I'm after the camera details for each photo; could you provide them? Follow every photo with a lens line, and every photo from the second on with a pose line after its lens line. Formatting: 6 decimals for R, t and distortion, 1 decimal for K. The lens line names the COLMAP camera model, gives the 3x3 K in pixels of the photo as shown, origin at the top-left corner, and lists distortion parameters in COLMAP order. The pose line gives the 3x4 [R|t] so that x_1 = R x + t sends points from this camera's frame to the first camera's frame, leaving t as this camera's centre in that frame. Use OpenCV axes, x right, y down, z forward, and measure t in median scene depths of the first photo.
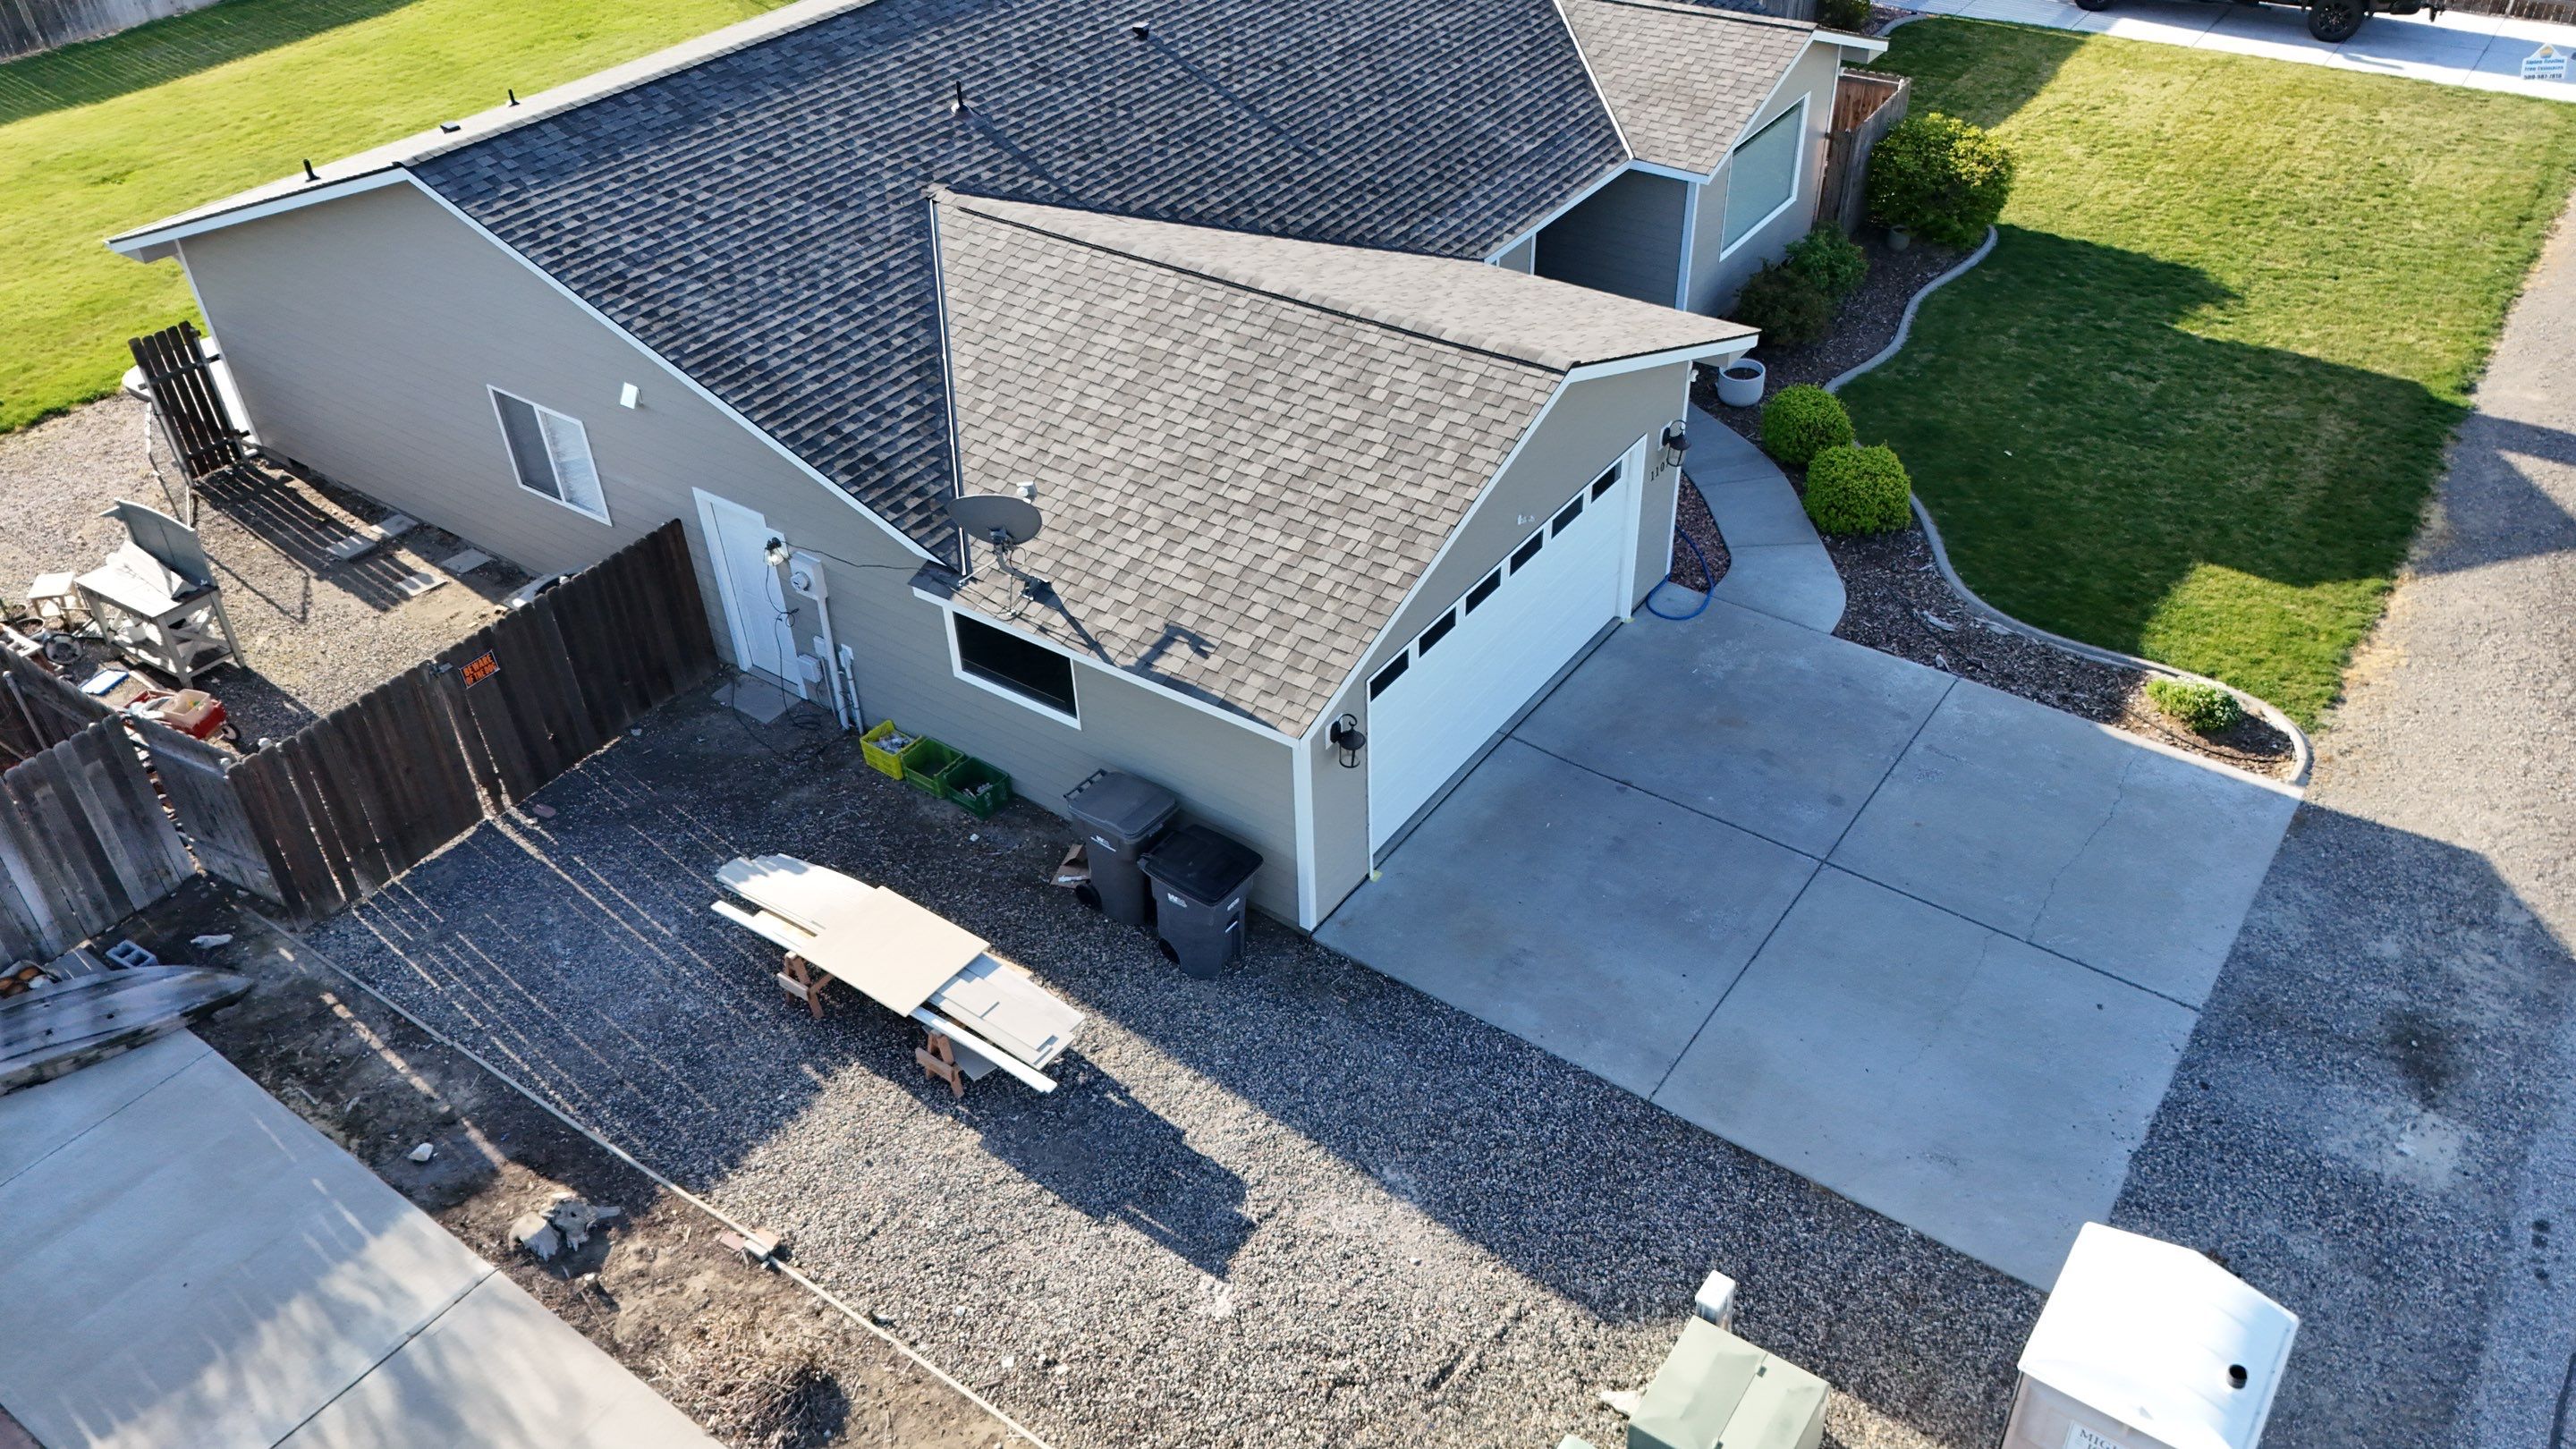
lens RADIAL K [[1888.1, 0, 1288.0], [0, 1888.1, 724.5], [0, 0, 1]] dist [0.060144, -0.048035]
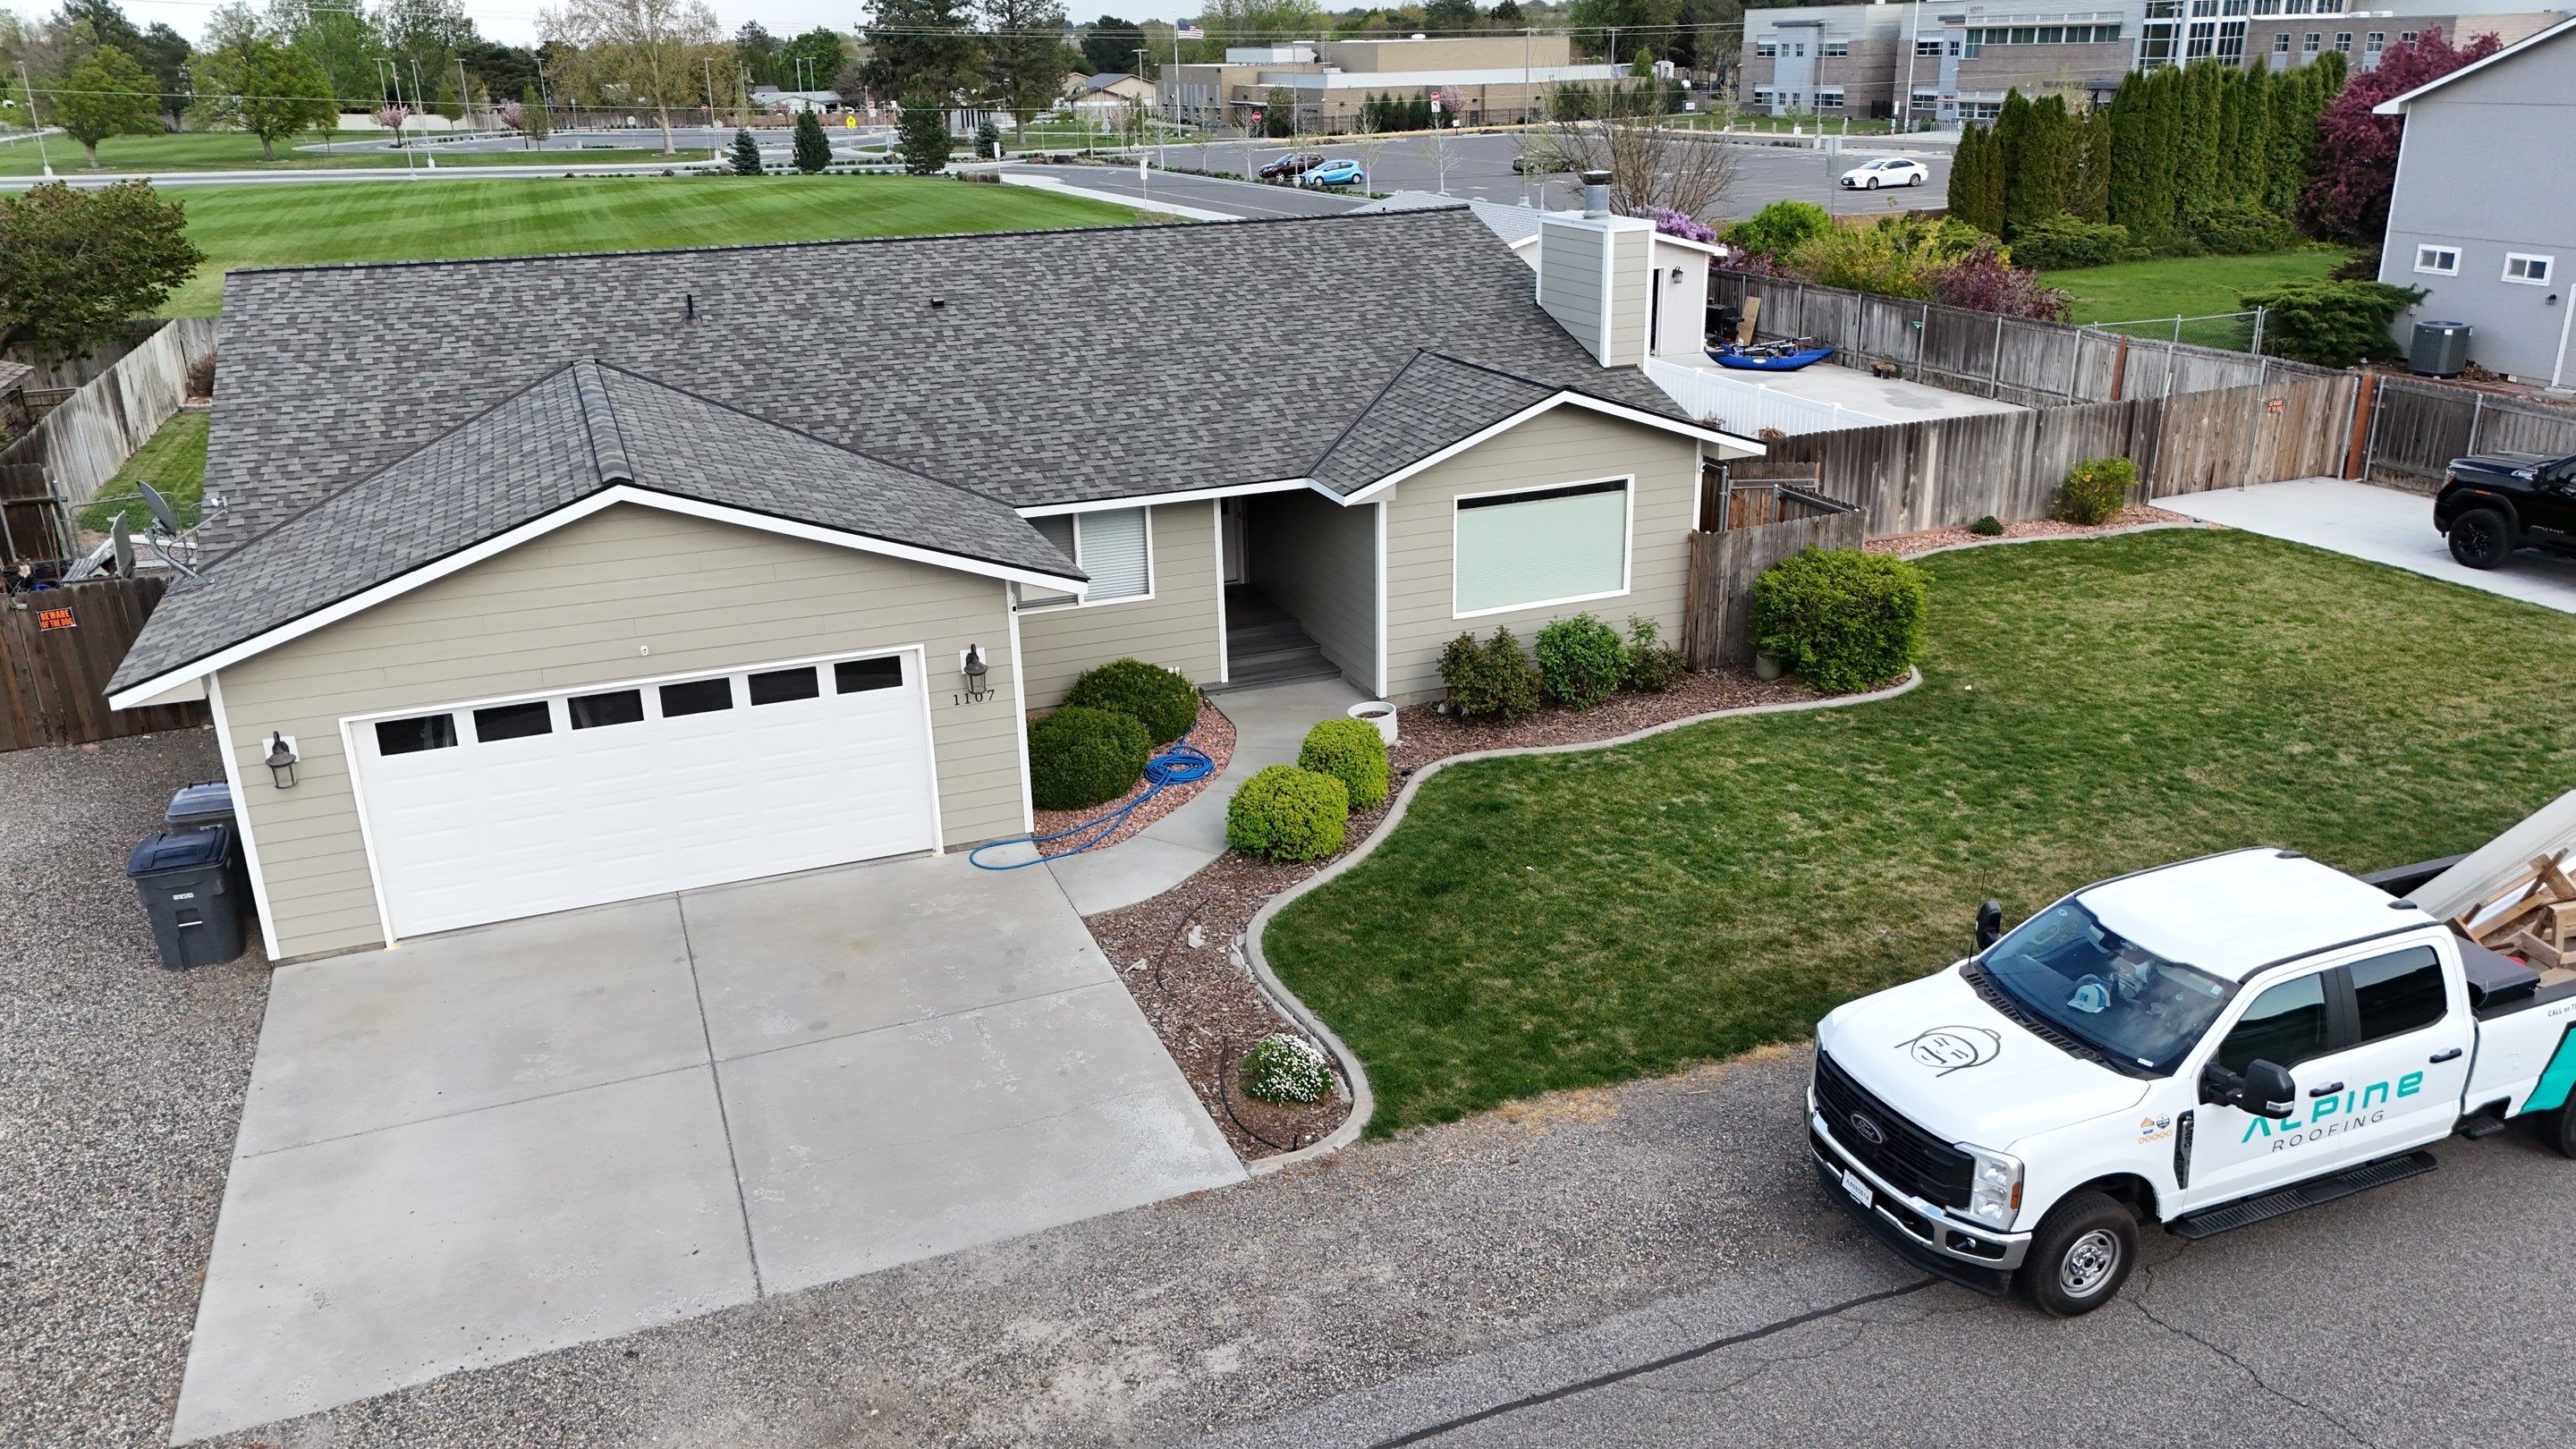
lens RADIAL K [[1888.1, 0, 1288.0], [0, 1888.1, 724.5], [0, 0, 1]] dist [0.060144, -0.048035]
pose [[0.838804, 0.193869, -0.508747, 0.834790], [-0.328855, 0.925140, -0.189658, 0.004082], [0.433893, 0.326390, 0.839766, 0.280429]]
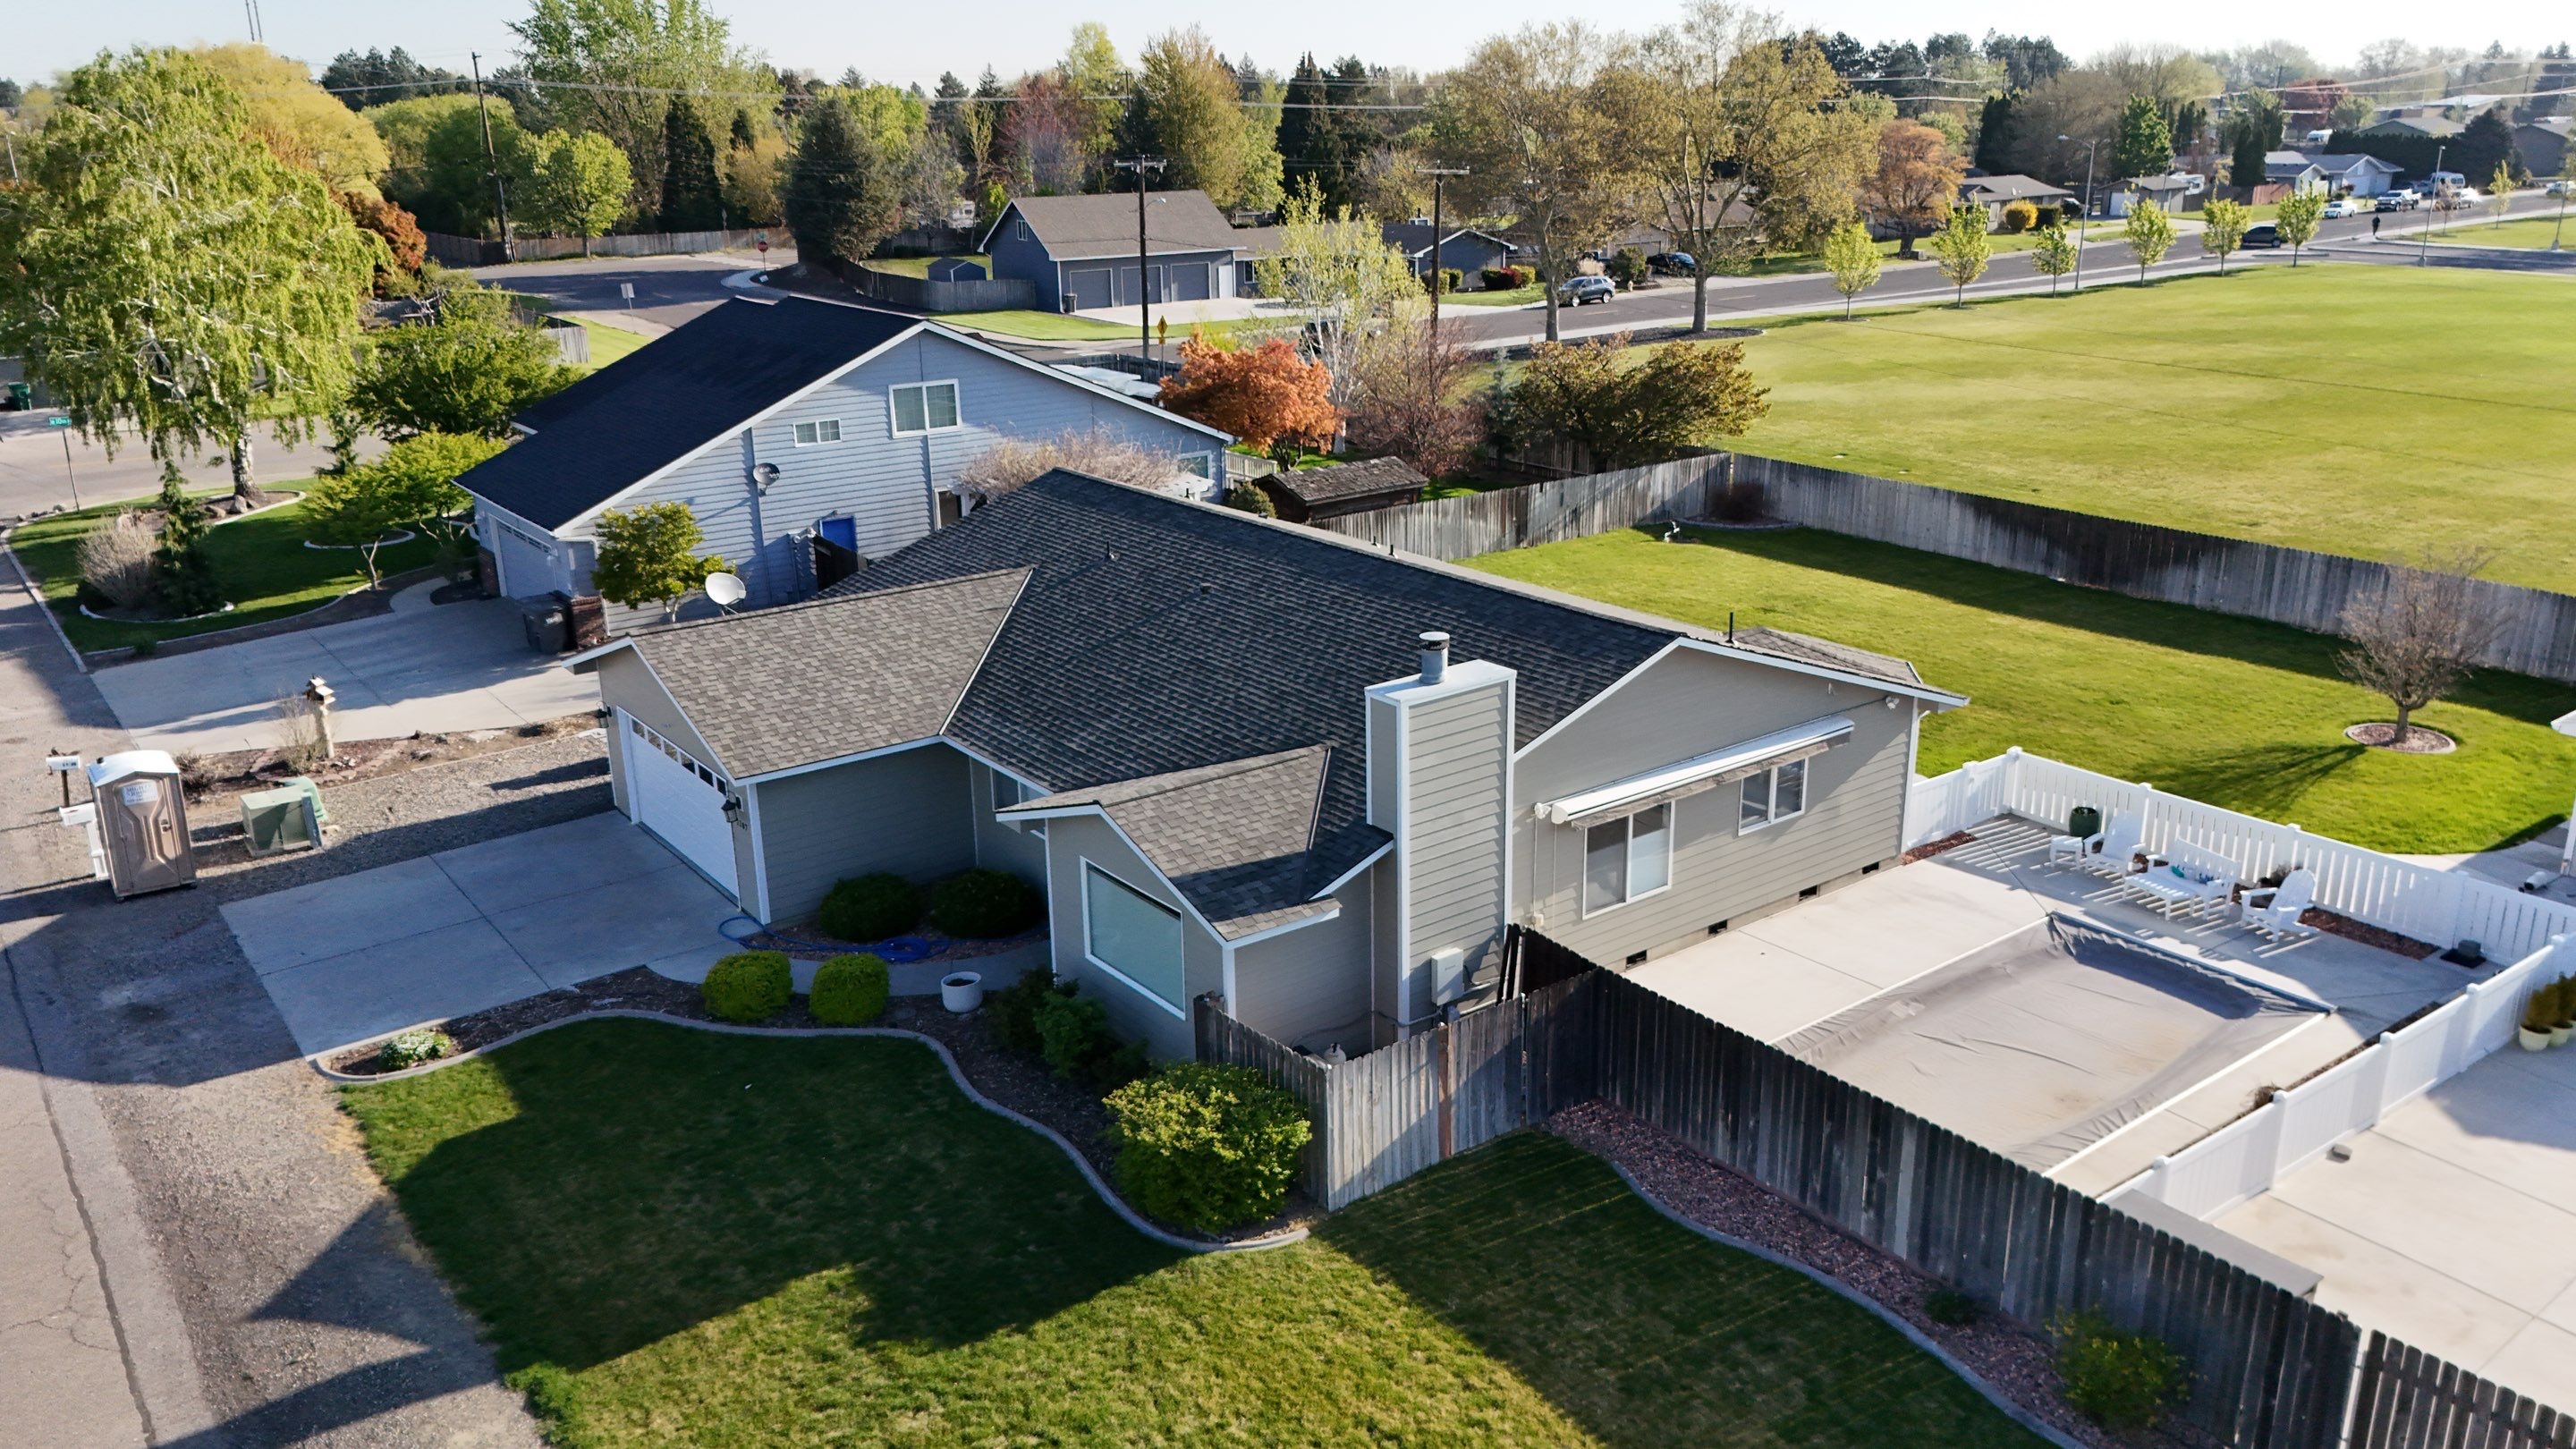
lens RADIAL K [[1888.1, 0, 1288.0], [0, 1888.1, 724.5], [0, 0, 1]] dist [0.060144, -0.048035]
pose [[-0.297958, 0.332365, -0.894849, 1.427797], [-0.553510, 0.703591, 0.445630, -1.134387], [0.777719, 0.628087, -0.025673, 1.357223]]
